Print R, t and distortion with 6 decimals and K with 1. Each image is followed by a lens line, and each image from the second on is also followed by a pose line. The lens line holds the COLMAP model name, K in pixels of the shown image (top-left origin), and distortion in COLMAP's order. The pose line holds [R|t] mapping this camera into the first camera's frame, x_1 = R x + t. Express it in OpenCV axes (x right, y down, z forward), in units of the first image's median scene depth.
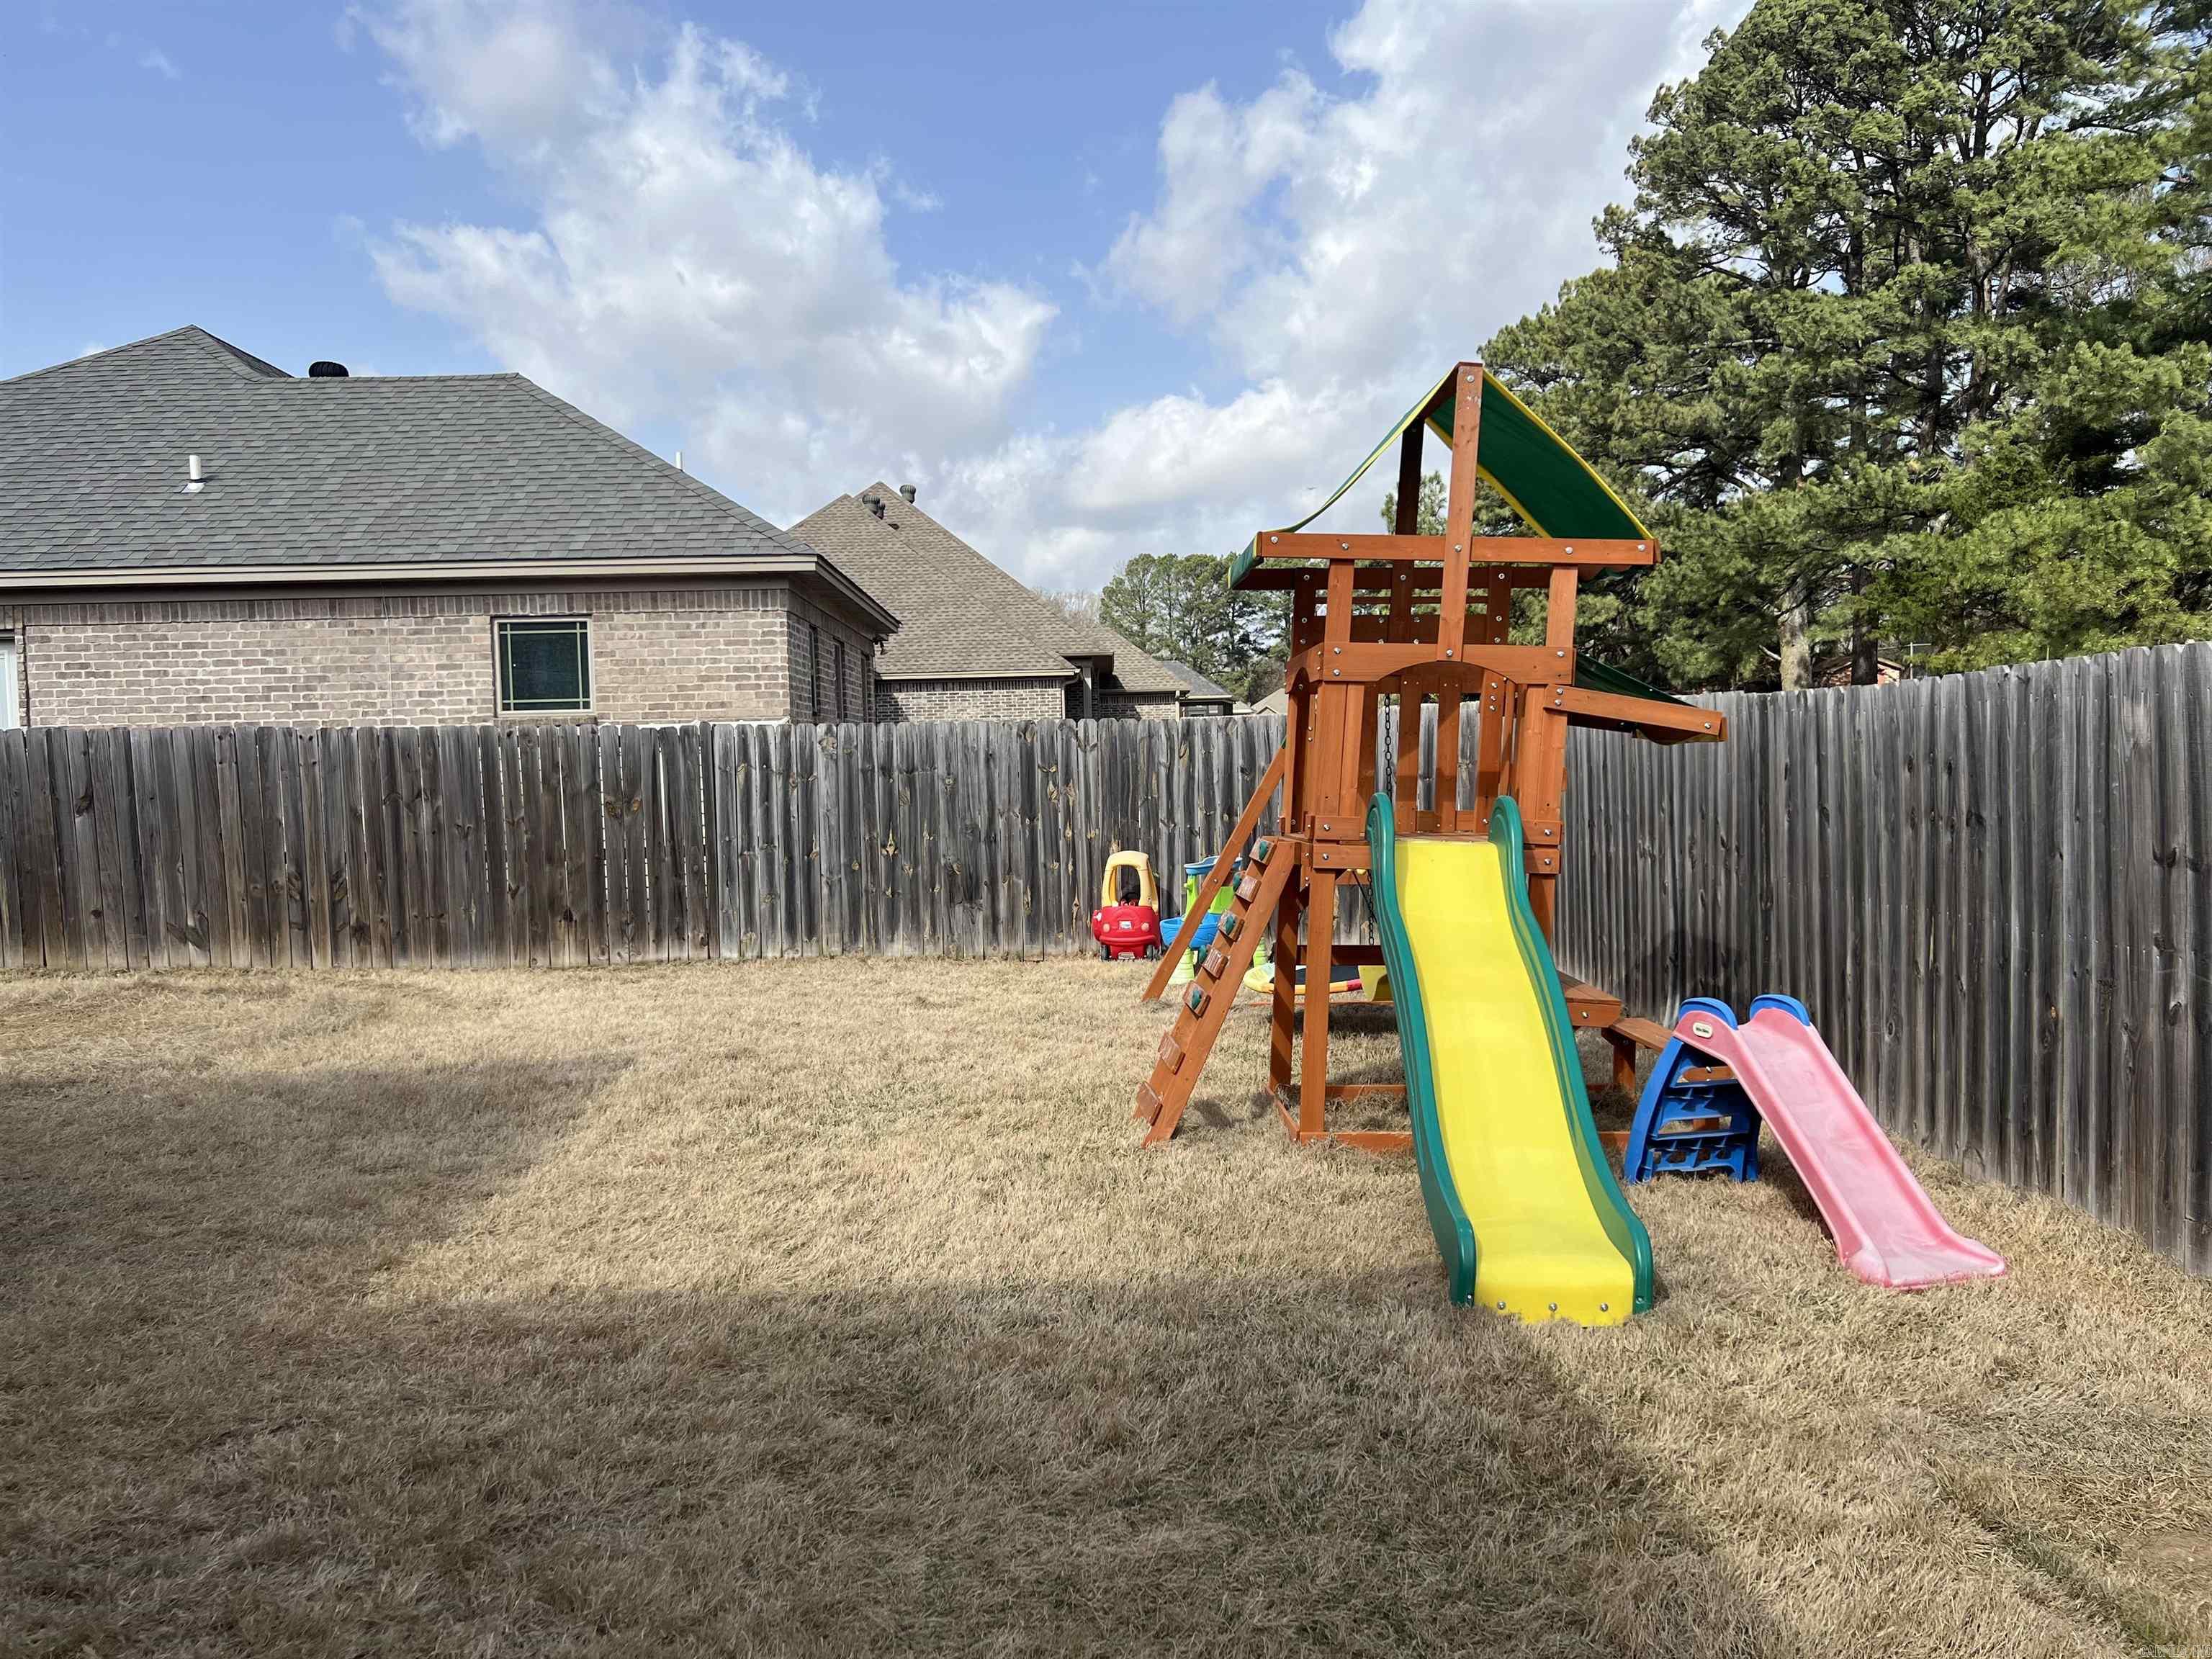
lens RADIAL K [[1676.1, 0, 1106.0], [0, 1676.1, 829.5], [0, 0, 1]] dist [0.056613, -0.082032]
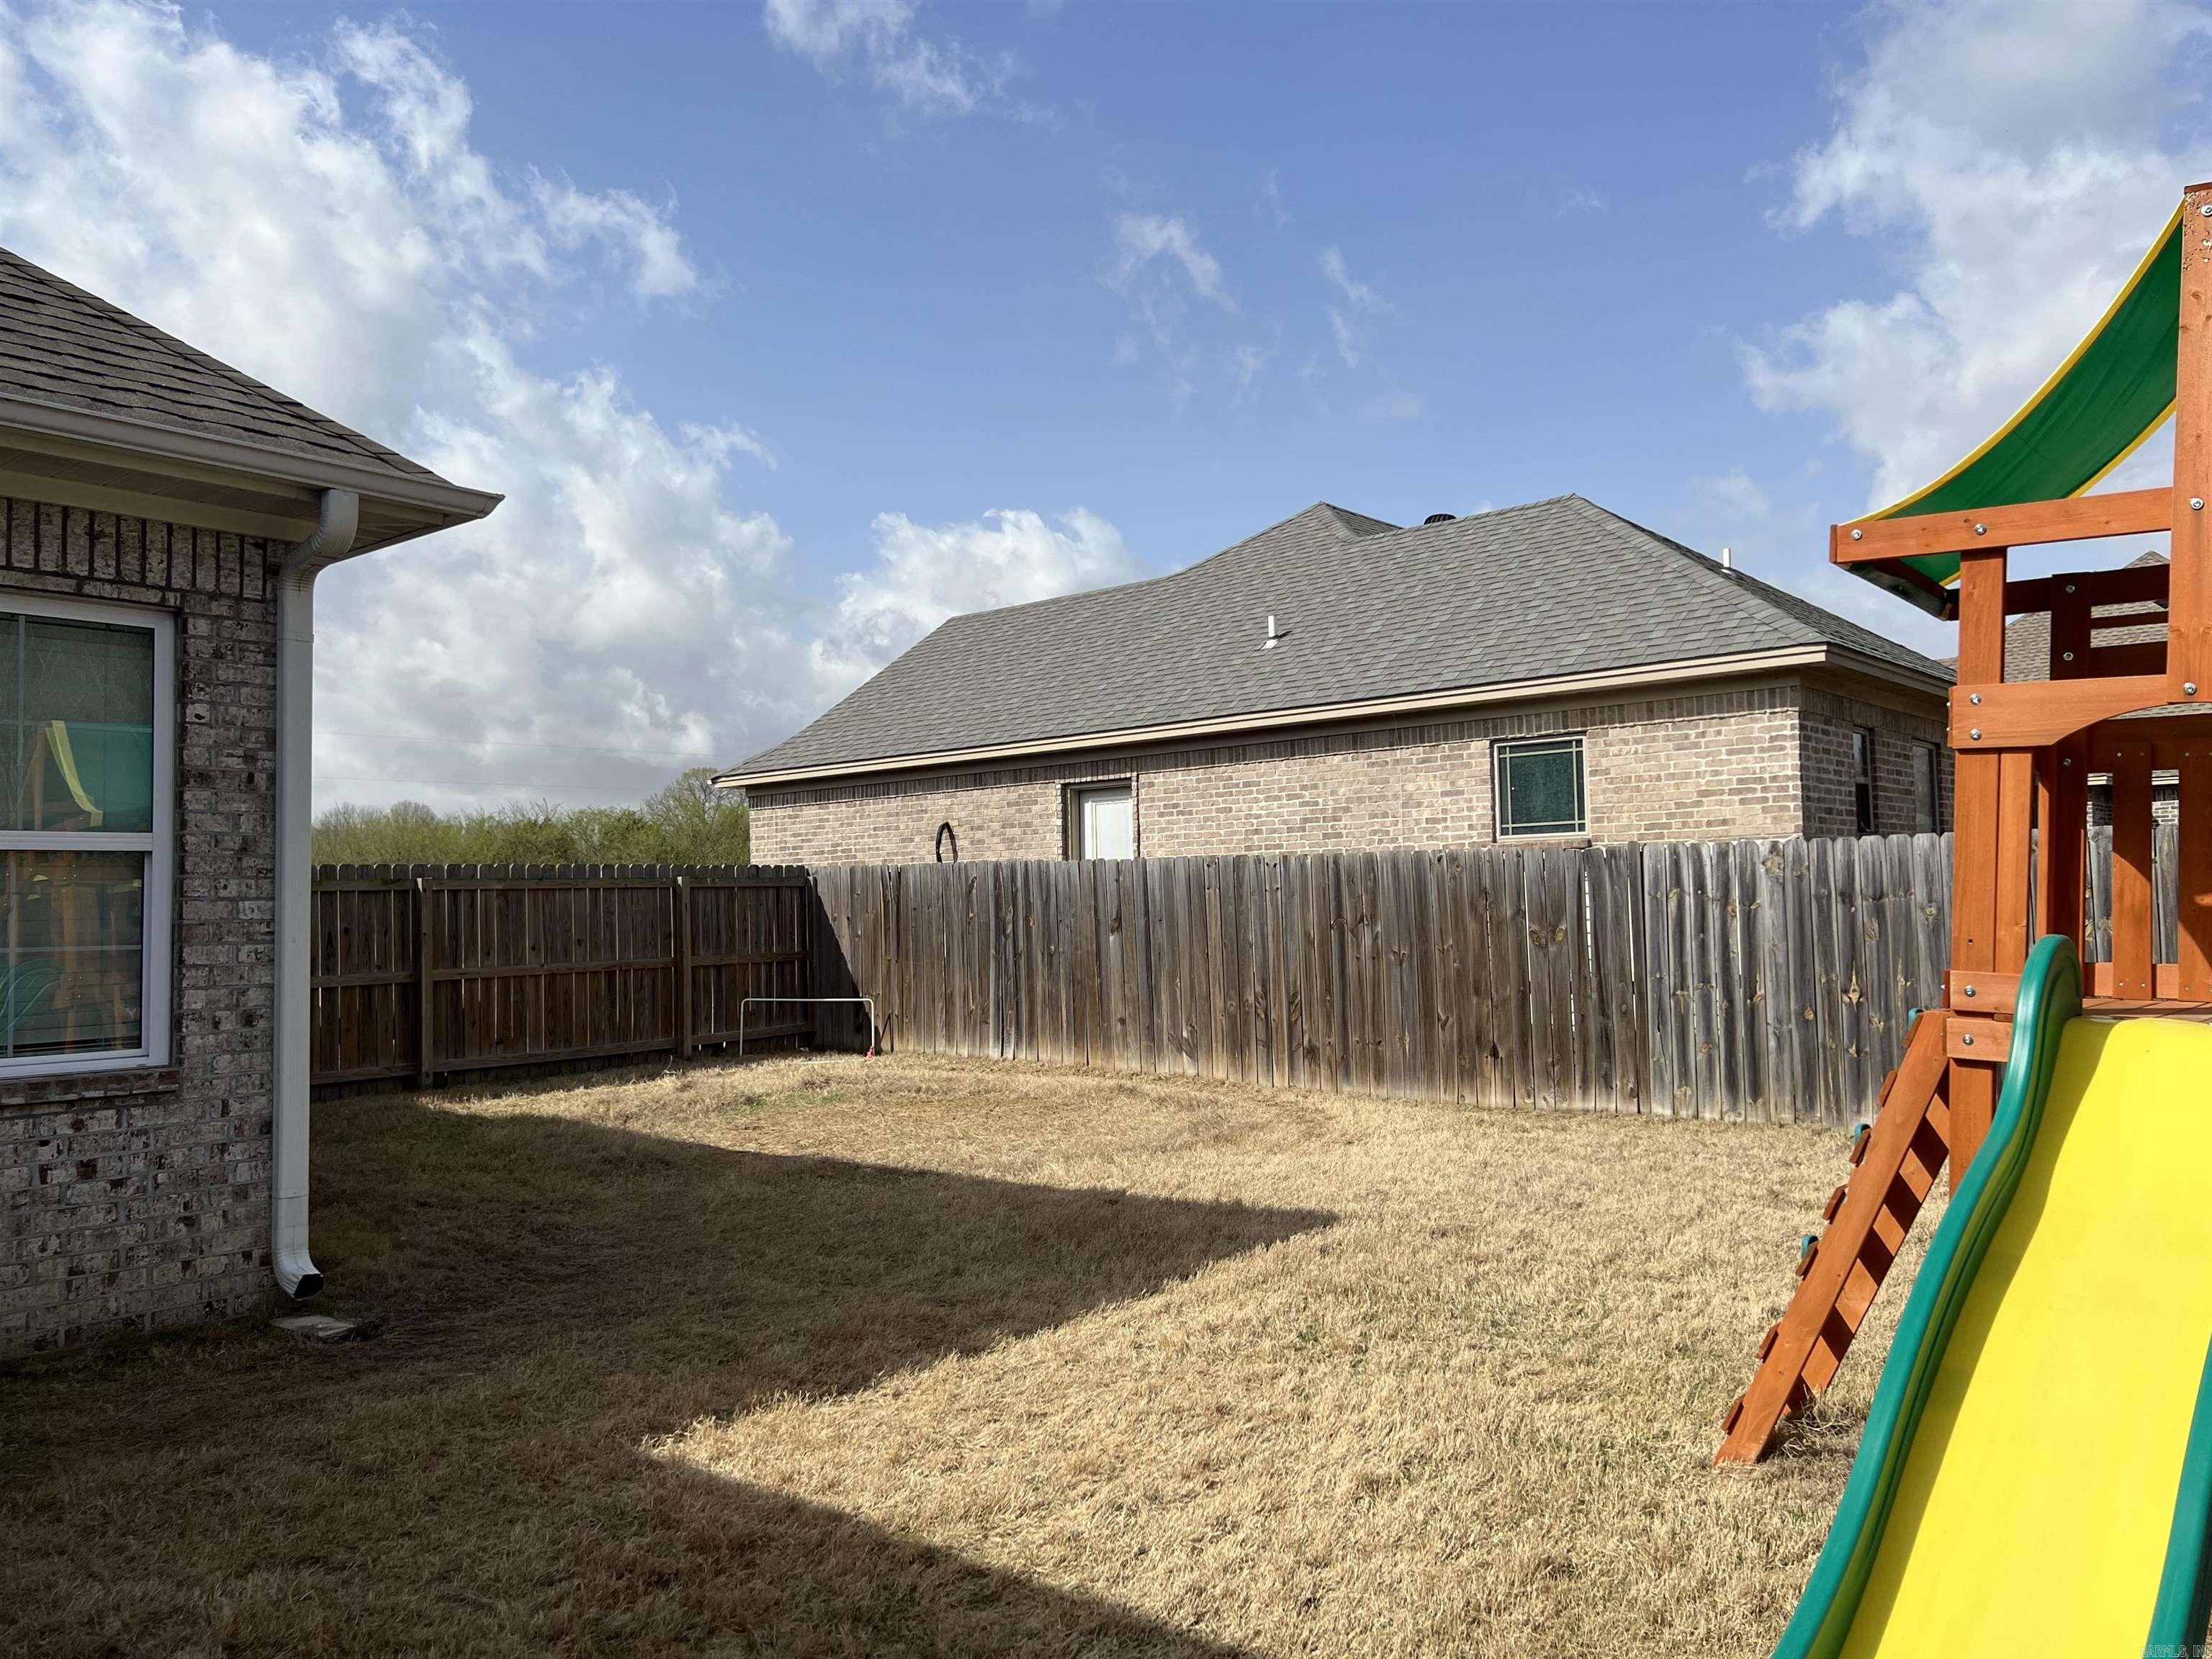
lens RADIAL K [[1632.3, 0, 1105.6], [0, 1632.3, 787.7], [0, 0, 1]] dist [-0.008040, -0.006541]
pose [[0.702835, -0.044896, -0.709934, 0.174991], [-0.028748, 0.995398, -0.091409, -0.005700], [0.710771, 0.084654, 0.698311, 0.199949]]
